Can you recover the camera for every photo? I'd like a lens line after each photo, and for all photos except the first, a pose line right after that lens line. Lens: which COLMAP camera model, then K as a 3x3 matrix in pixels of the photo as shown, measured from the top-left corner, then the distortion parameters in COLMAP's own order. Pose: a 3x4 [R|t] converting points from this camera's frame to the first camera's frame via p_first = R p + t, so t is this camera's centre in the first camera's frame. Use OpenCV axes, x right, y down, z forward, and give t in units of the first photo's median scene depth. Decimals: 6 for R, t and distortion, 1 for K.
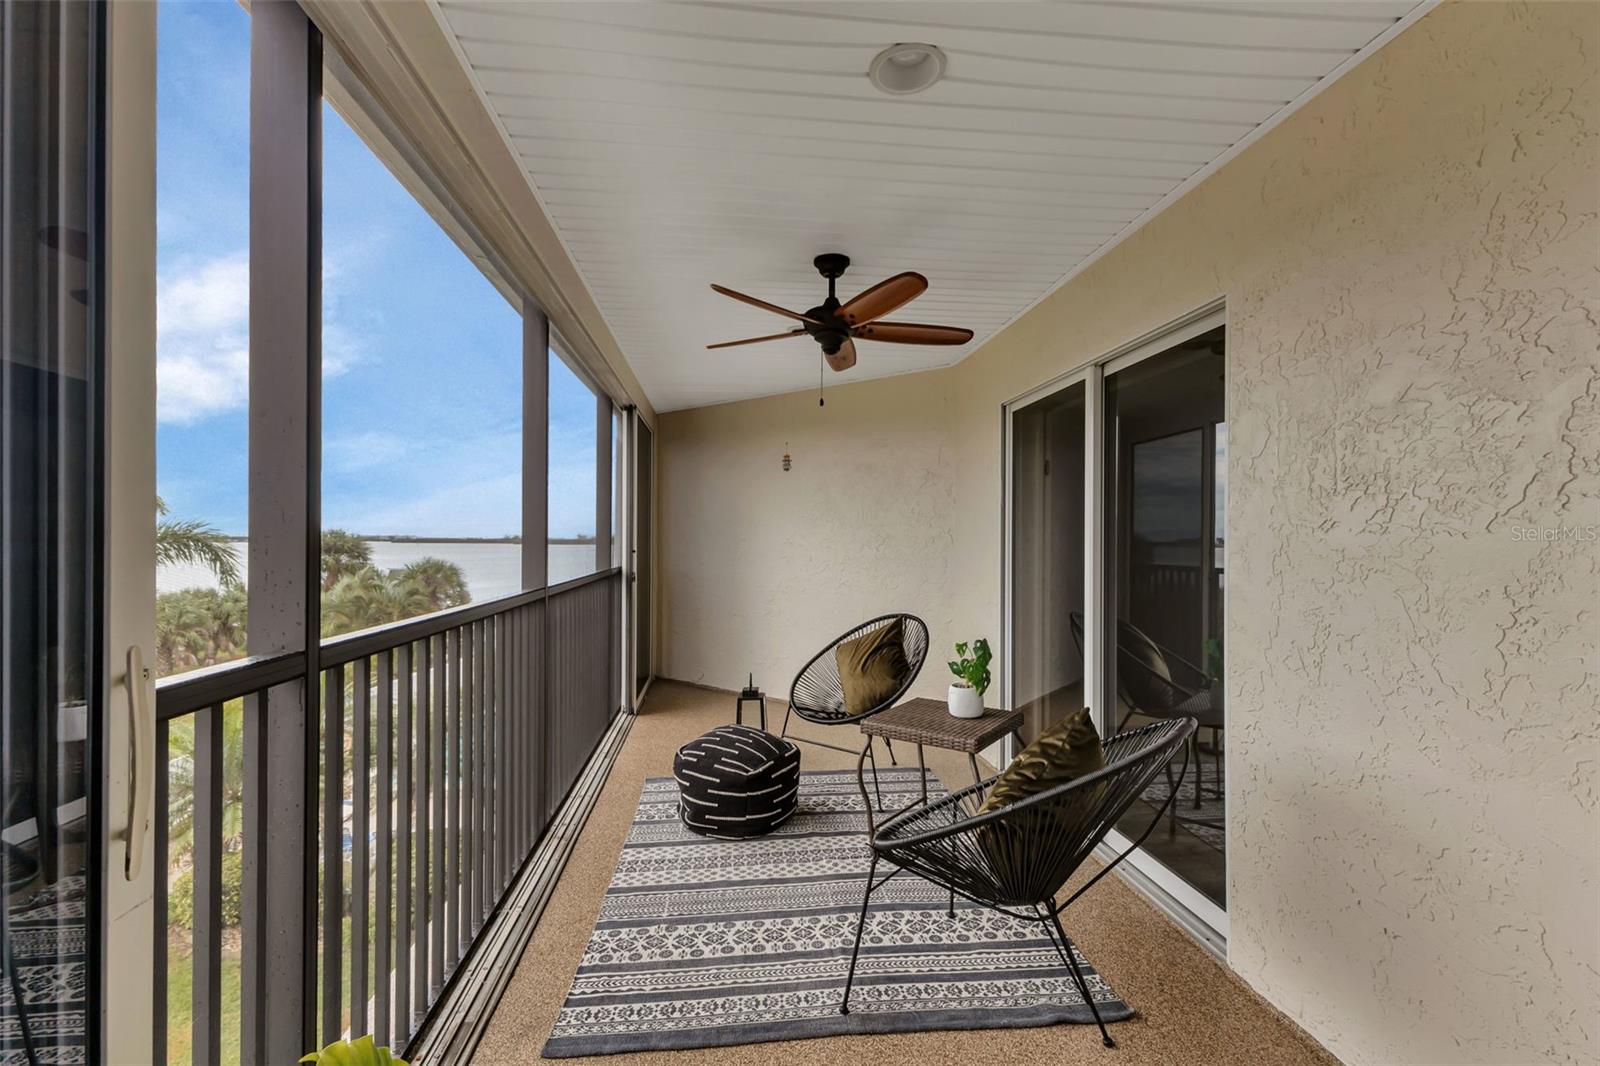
lens RADIAL K [[716.6, 0, 802.5], [0, 716.6, 549.9], [0, 0, 1]] dist [0.008200, -0.000087]
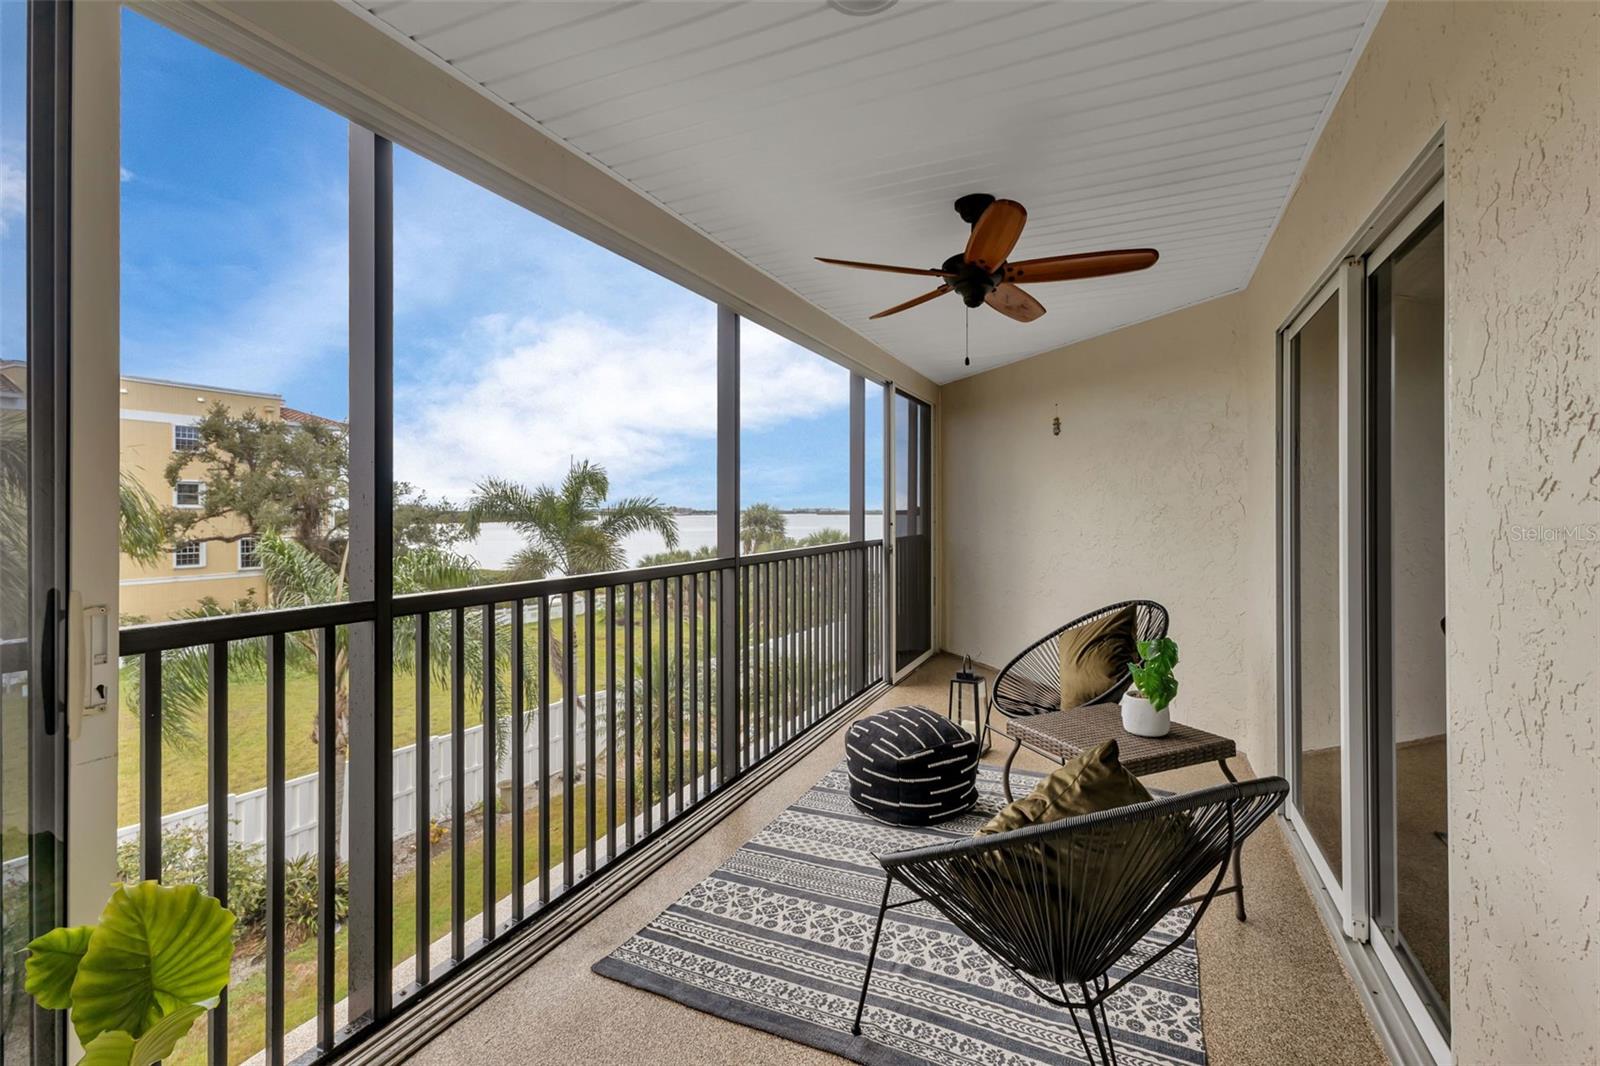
lens RADIAL K [[711.0, 0, 802.0], [0, 711.0, 516.8], [0, 0, 1]] dist [0.009019, -0.001829]
pose [[0.854282, -0.004017, -0.519795, 0.323491], [0.001316, 0.999984, -0.005565, -0.005142], [0.519809, 0.004070, 0.854273, 0.126822]]
